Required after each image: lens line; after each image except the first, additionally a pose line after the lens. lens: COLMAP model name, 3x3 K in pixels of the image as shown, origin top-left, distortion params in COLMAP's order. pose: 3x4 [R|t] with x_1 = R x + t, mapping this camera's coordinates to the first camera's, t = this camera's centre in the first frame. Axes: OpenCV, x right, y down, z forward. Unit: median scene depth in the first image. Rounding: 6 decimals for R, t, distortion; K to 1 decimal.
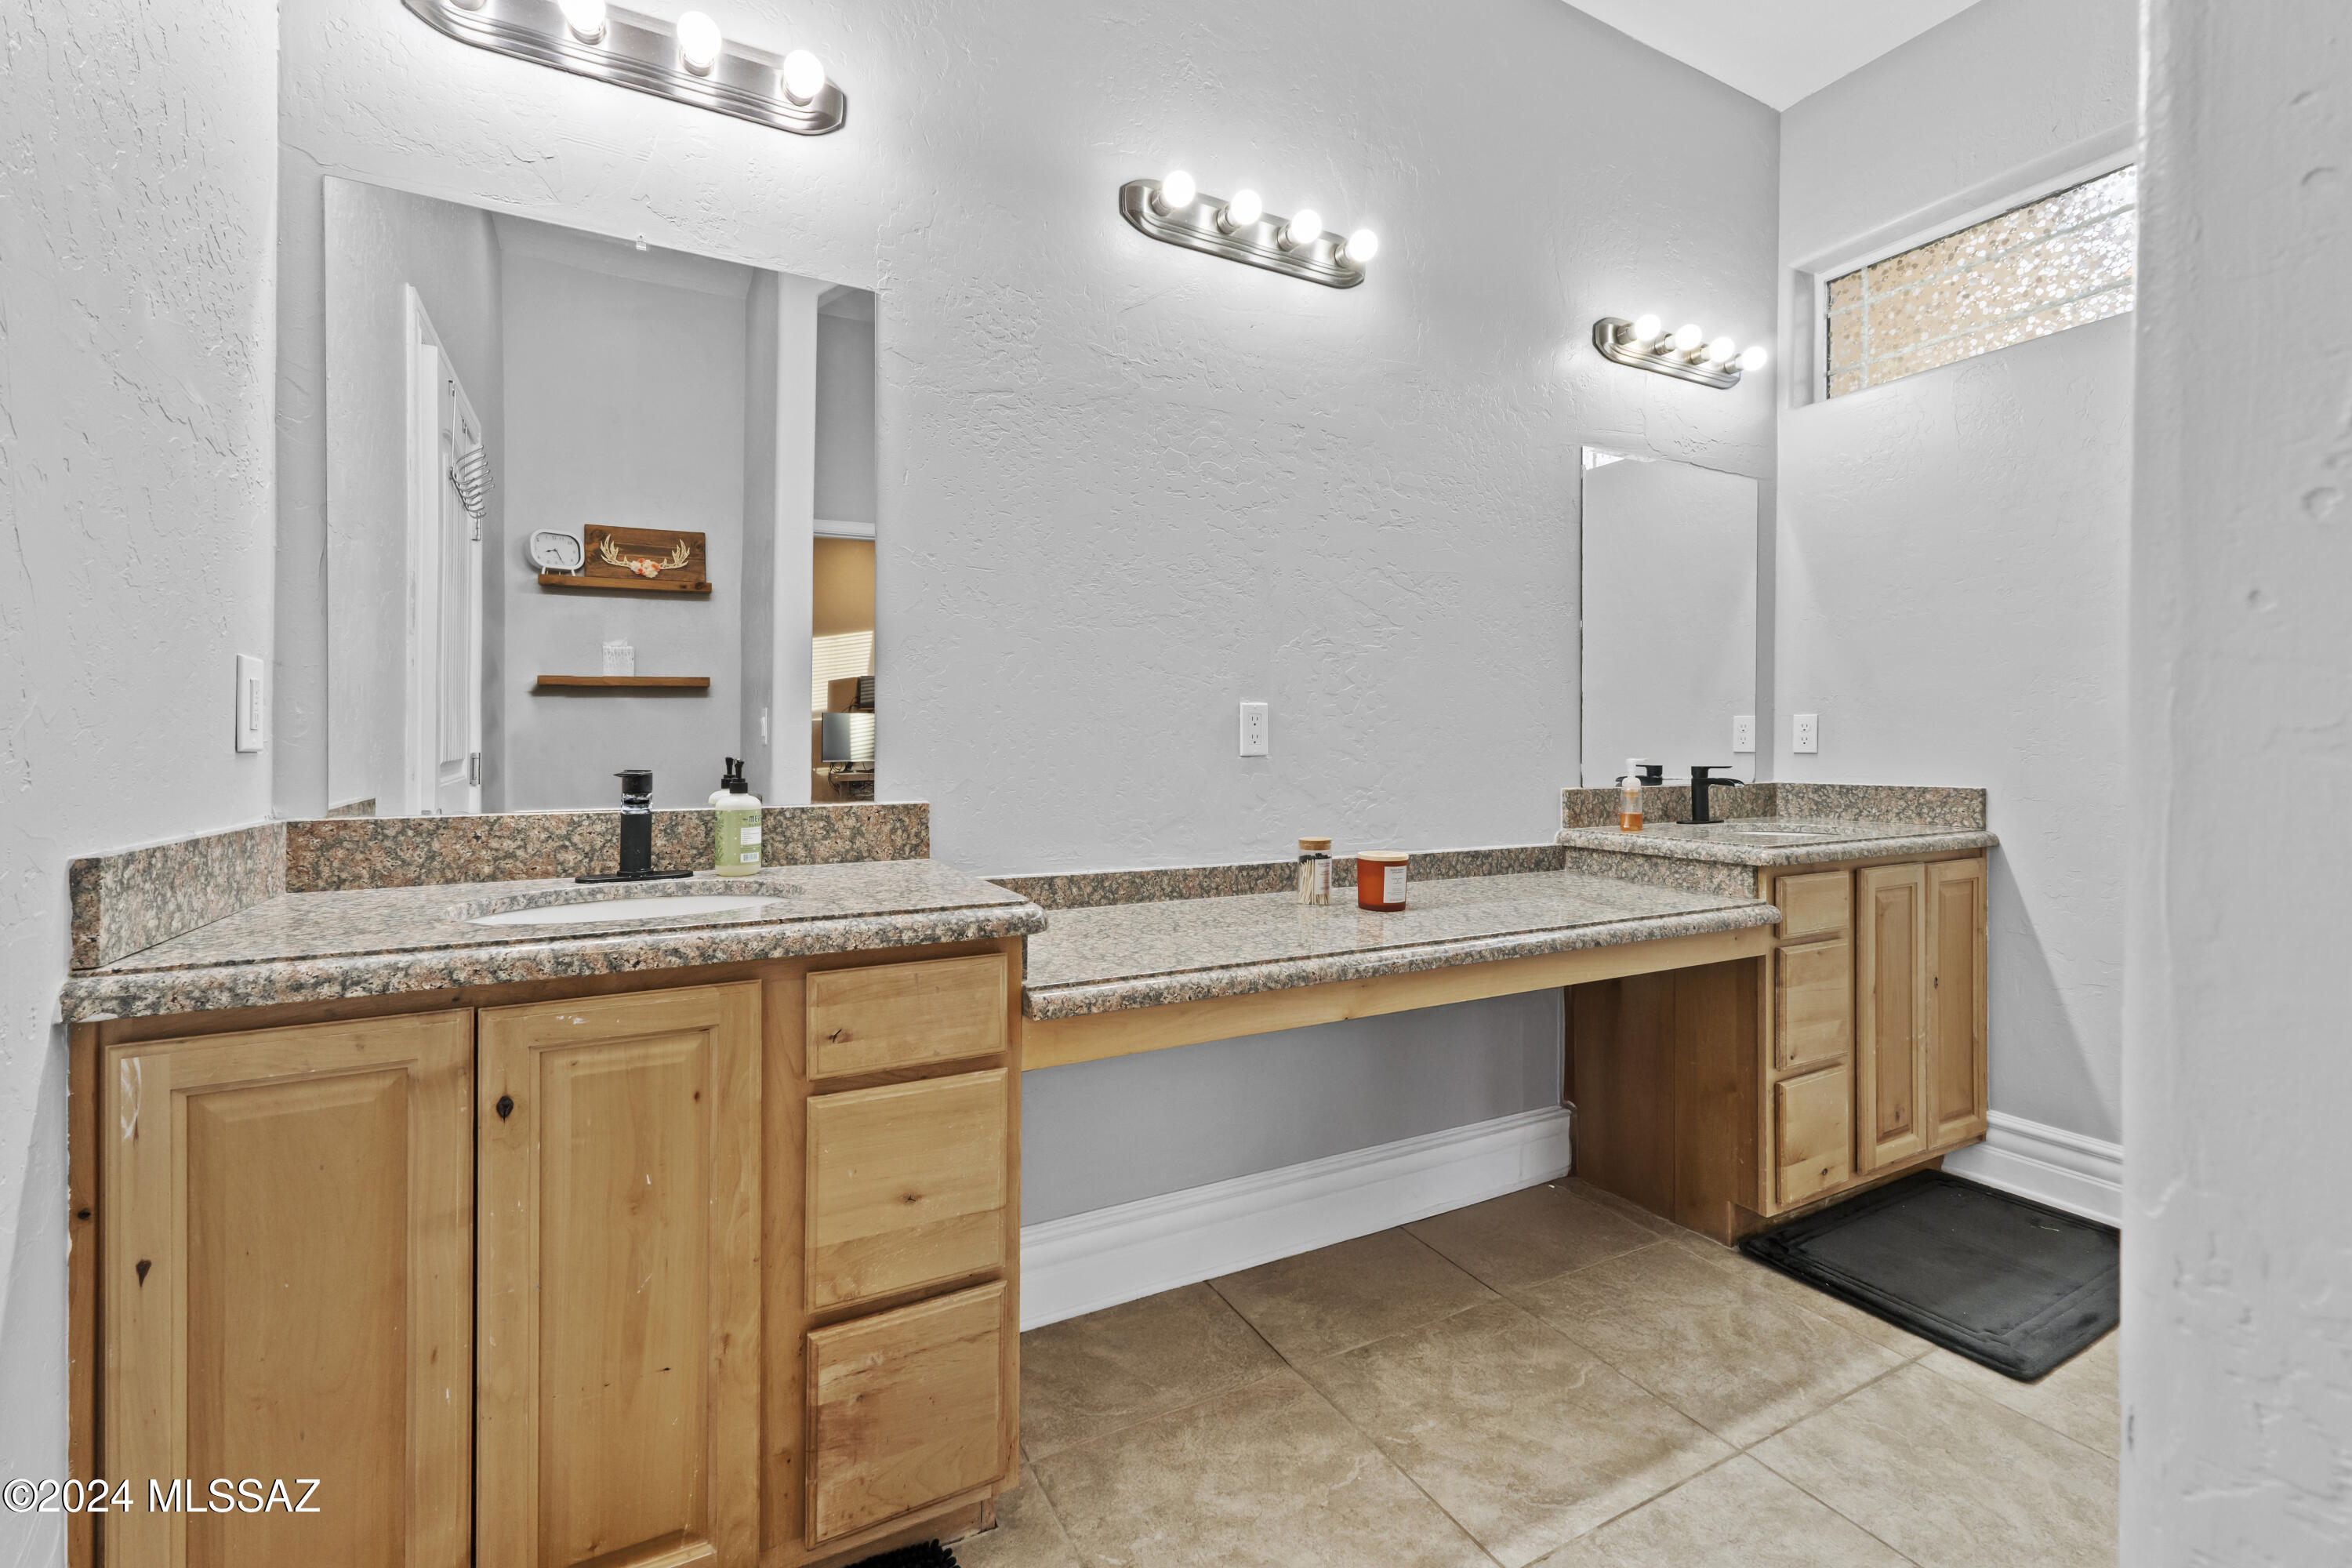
lens RADIAL K [[999.2, 0, 1170.6], [0, 999.2, 763.9], [0, 0, 1]] dist [0.007935, -0.000297]
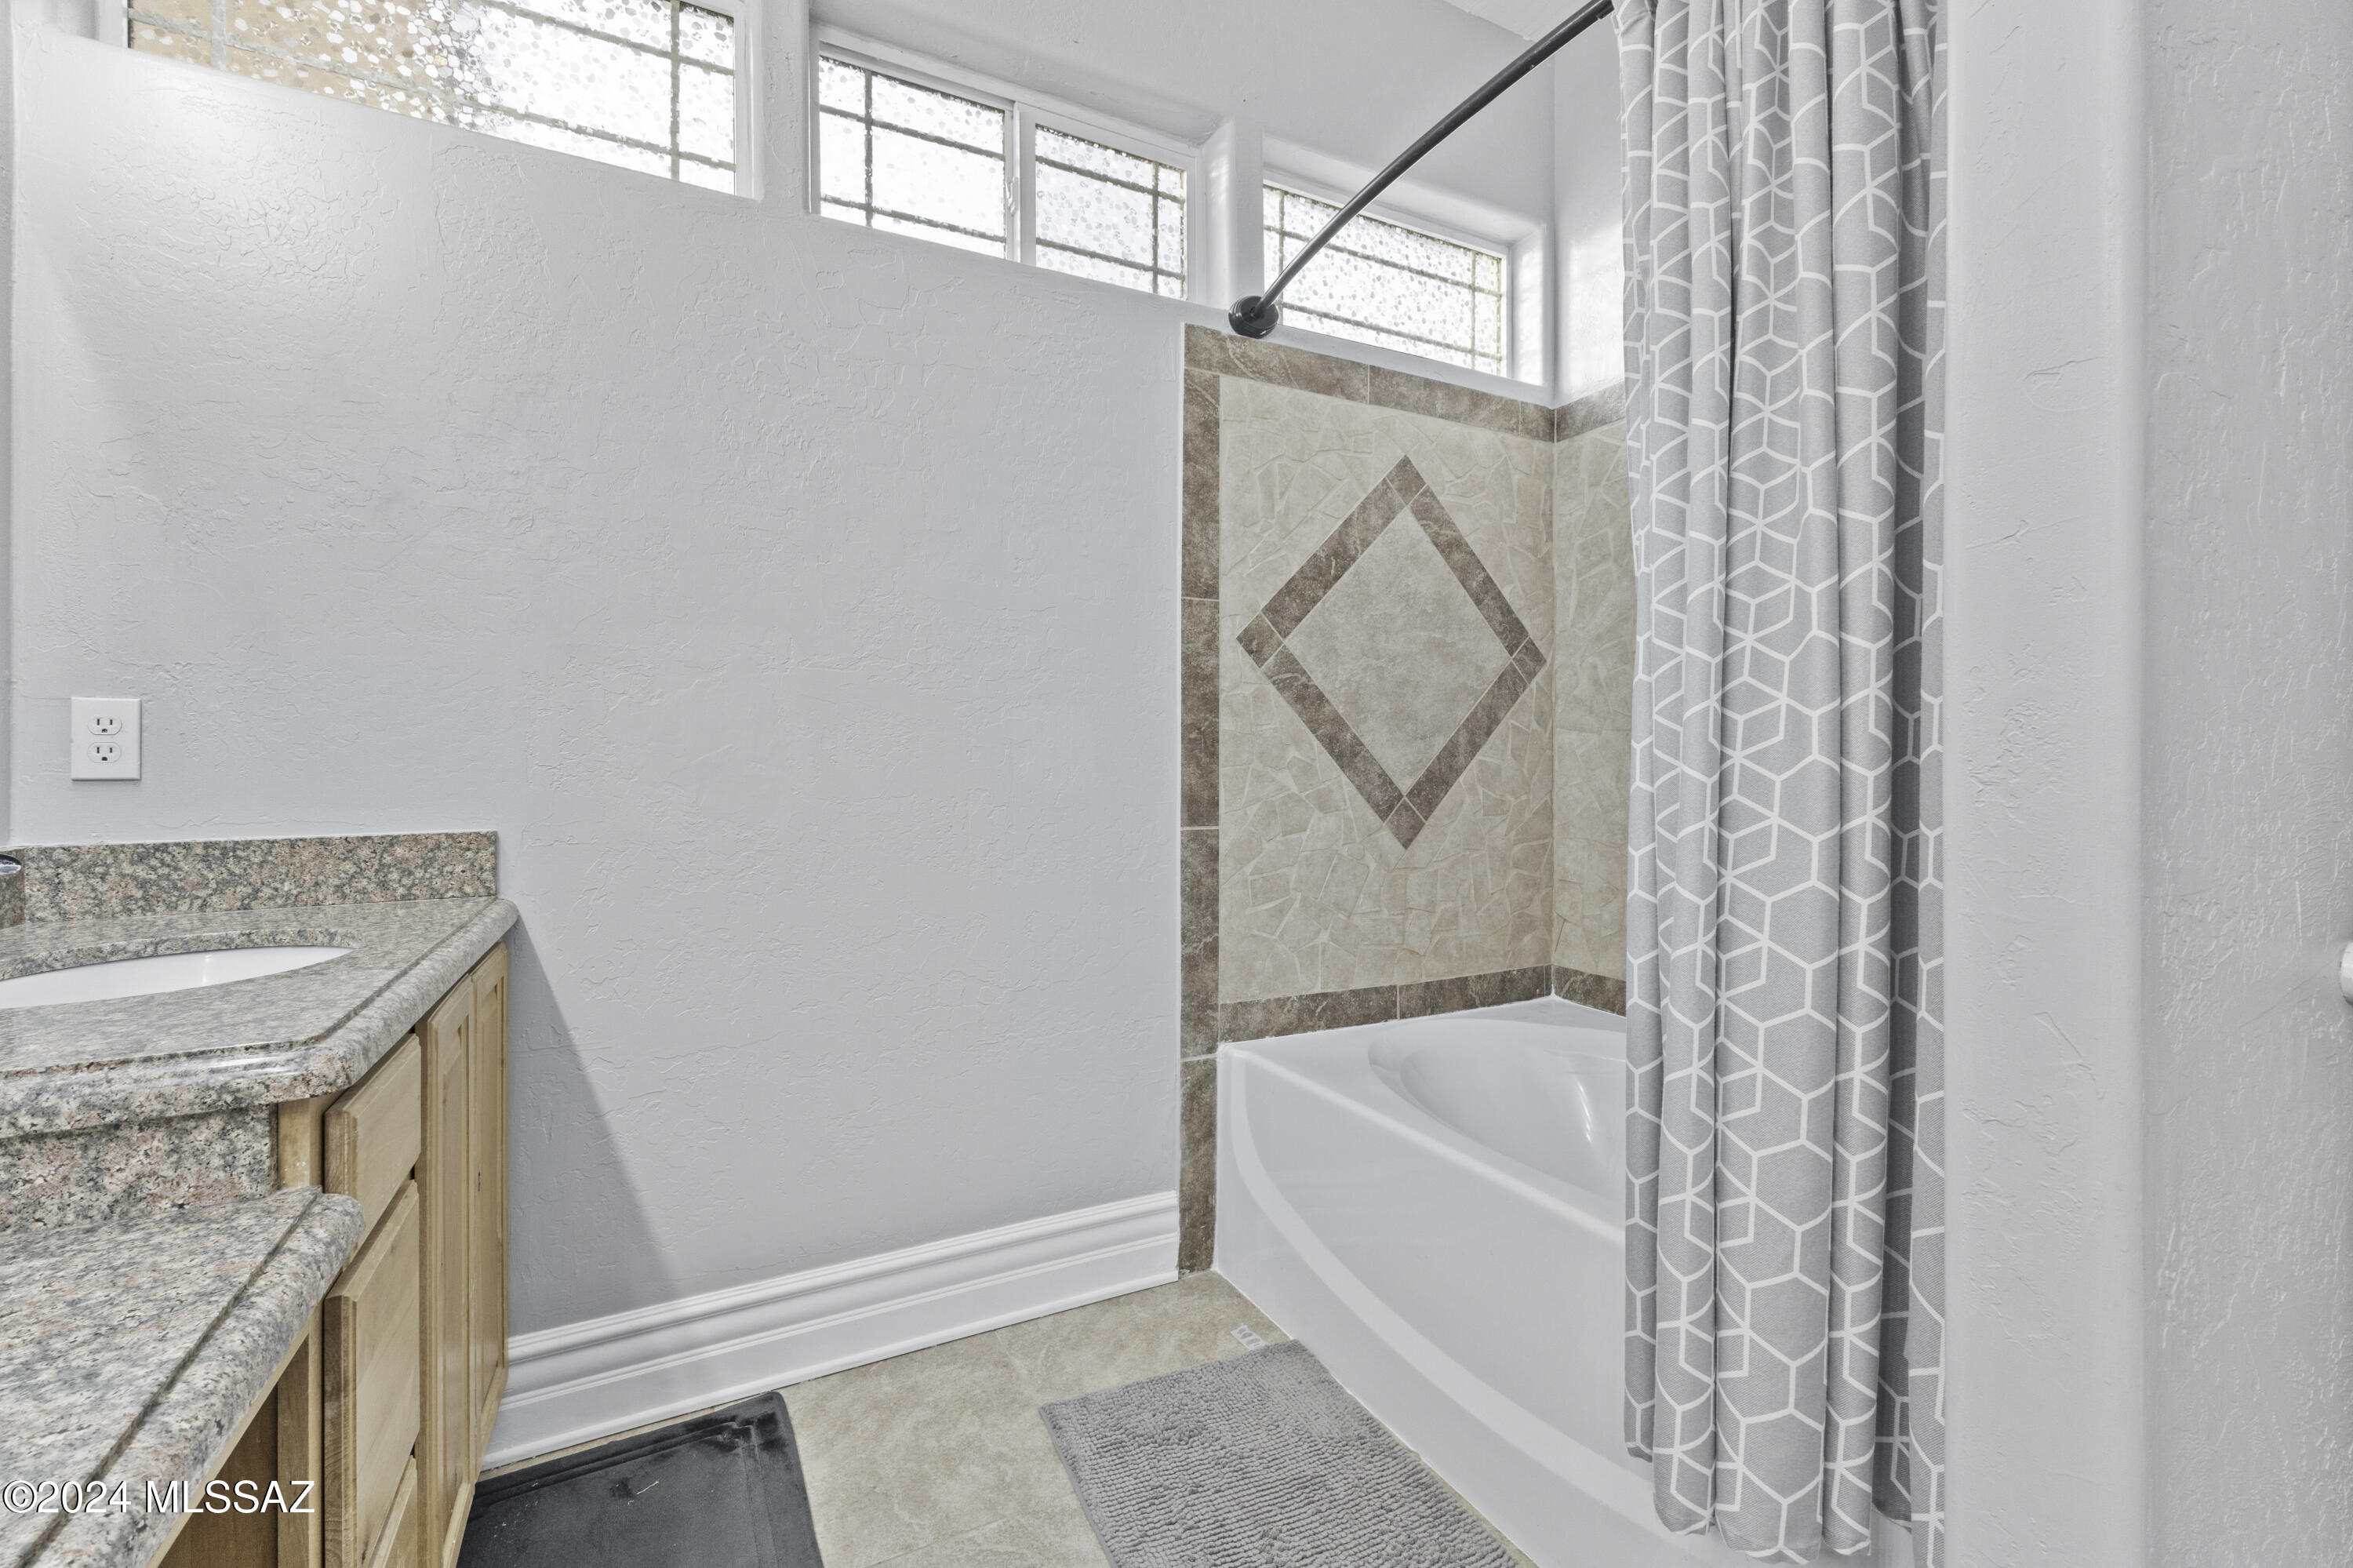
lens RADIAL K [[999.7, 0, 1171.1], [0, 999.7, 763.9], [0, 0, 1]] dist [0.007935, -0.000297]
pose [[0.012895, -0.005991, 0.999899, 0.188477], [0.020601, 0.999771, 0.005725, -0.011737], [-0.999705, 0.020525, 0.013016, 0.554720]]
